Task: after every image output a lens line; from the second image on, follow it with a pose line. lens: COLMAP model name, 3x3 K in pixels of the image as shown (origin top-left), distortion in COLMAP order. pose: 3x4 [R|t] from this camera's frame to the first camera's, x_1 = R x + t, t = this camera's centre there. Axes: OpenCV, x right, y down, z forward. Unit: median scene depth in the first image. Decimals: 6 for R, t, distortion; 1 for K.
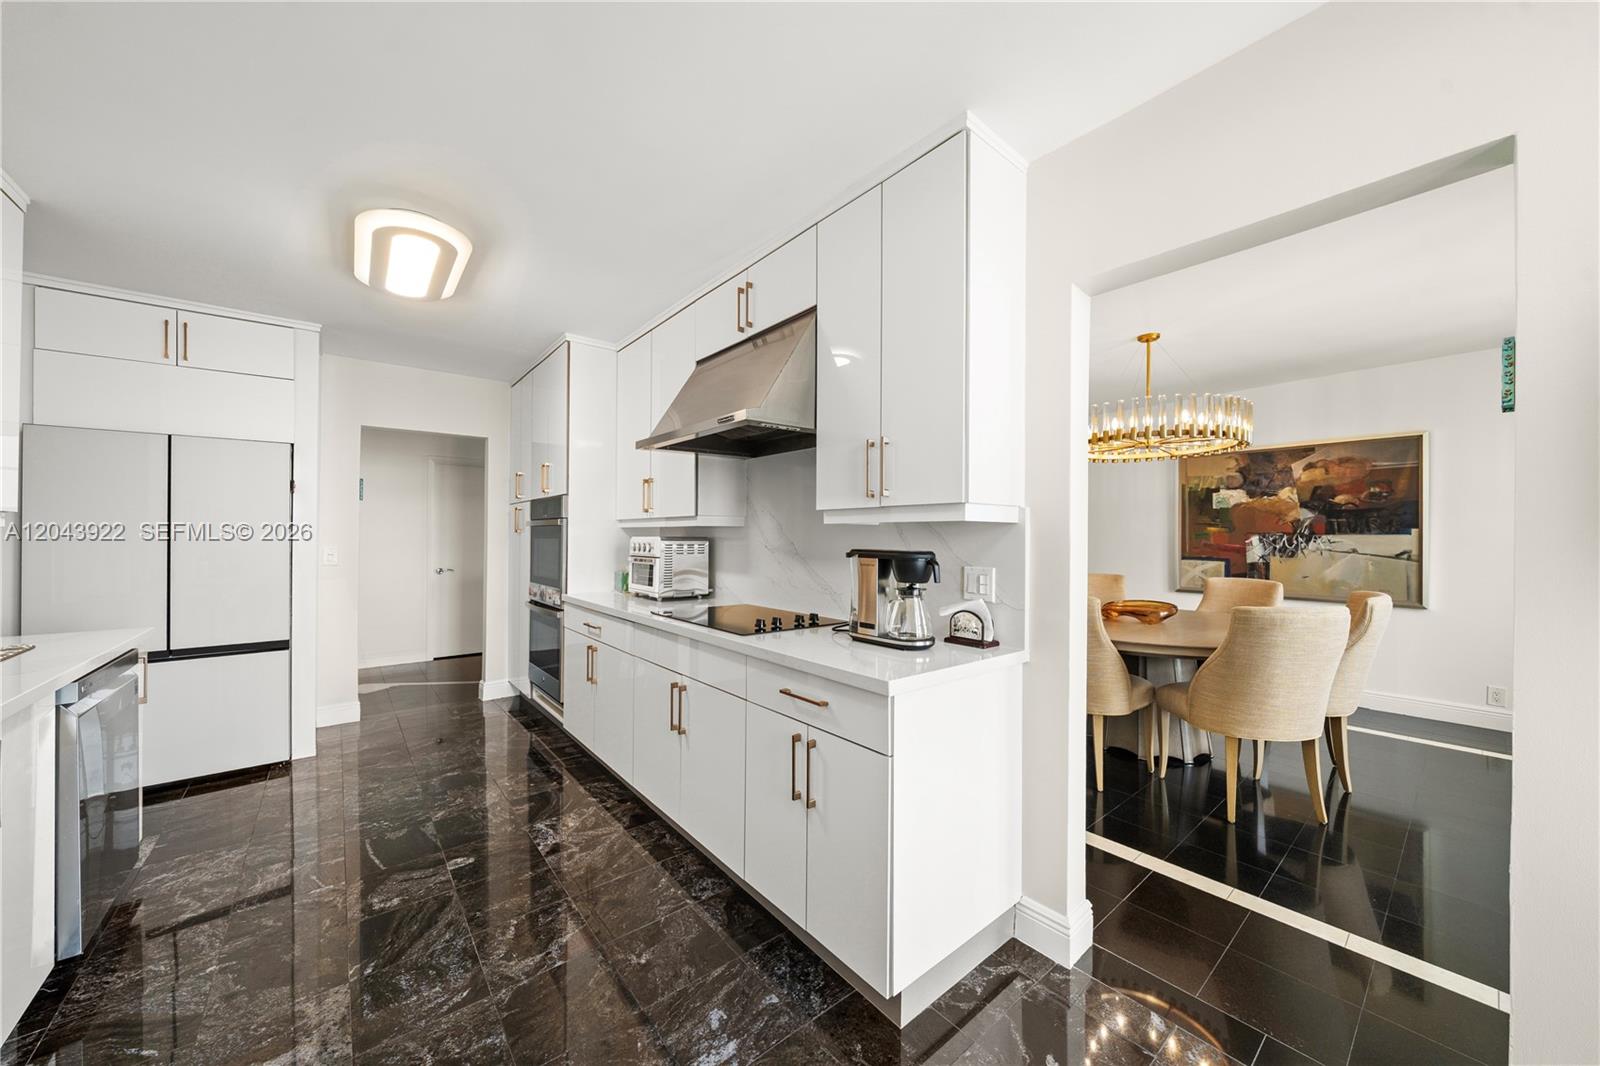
lens RADIAL K [[564.5, 0, 793.4], [0, 564.5, 532.4], [0, 0, 1]] dist [-0.002826, -0.000238]
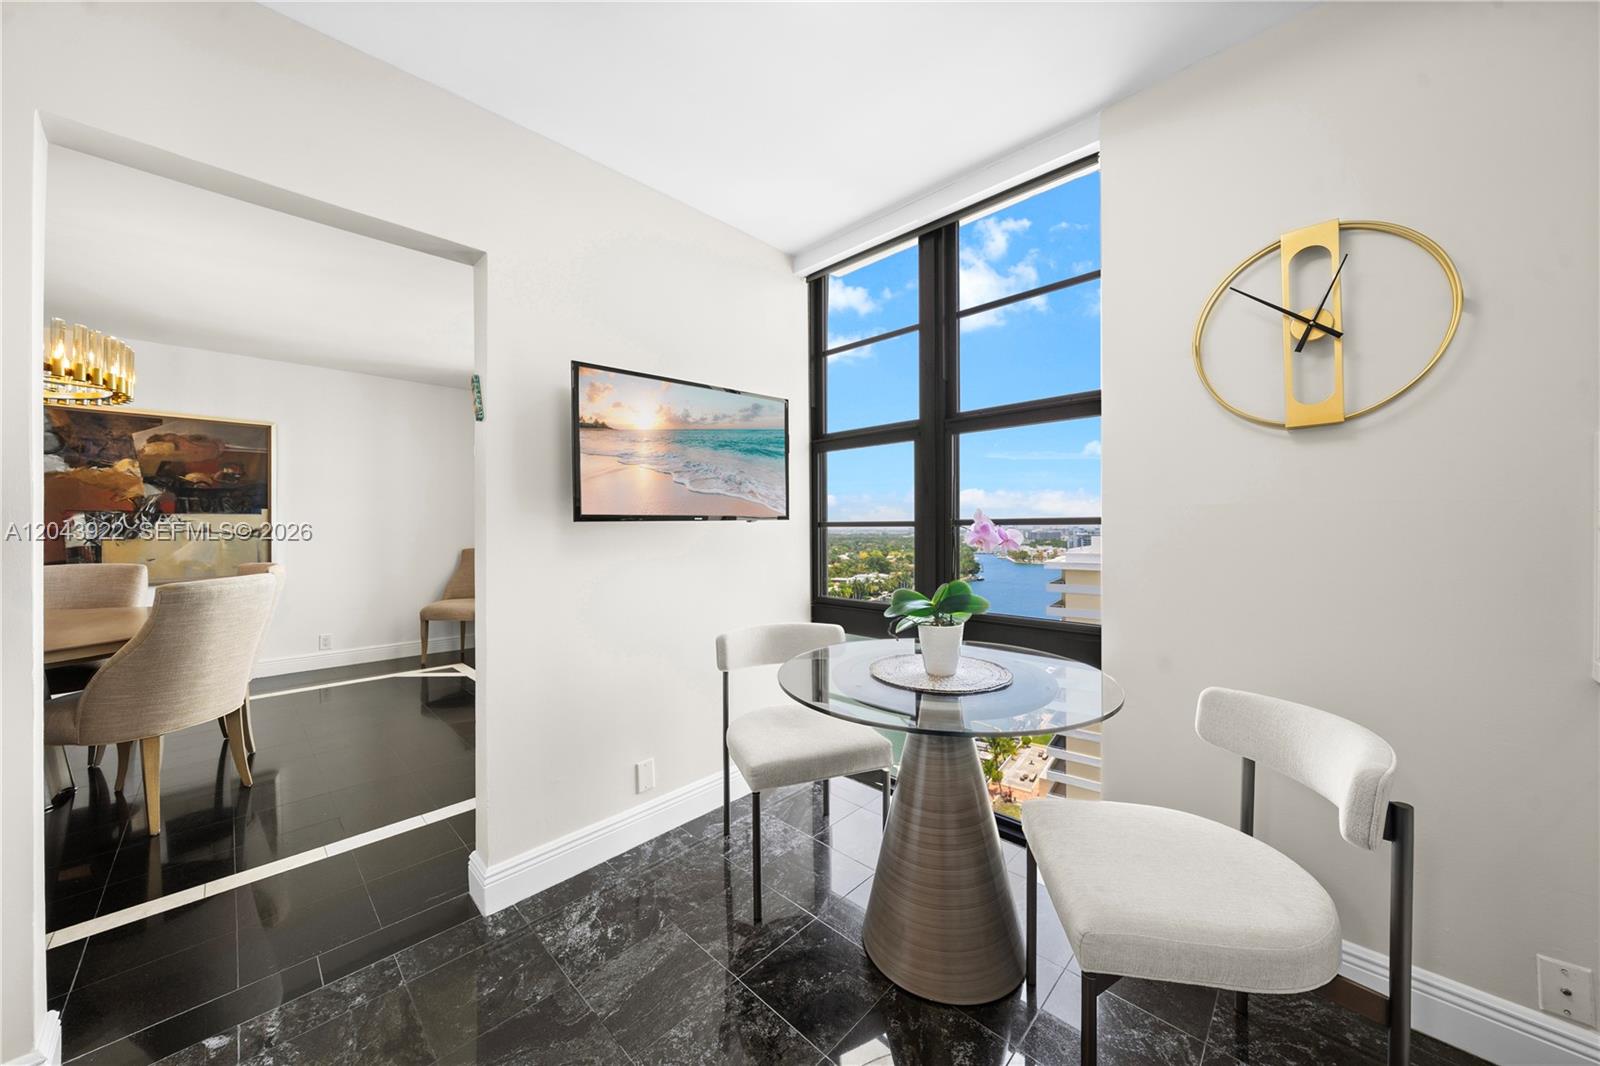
lens RADIAL K [[564.5, 0, 793.7], [0, 564.5, 531.1], [0, 0, 1]] dist [-0.002826, -0.000238]
pose [[-0.114026, -0.006538, 0.993456, -0.113350], [-0.005288, 0.999968, 0.005974, 0.022603], [-0.993464, -0.004572, -0.114057, 0.074181]]
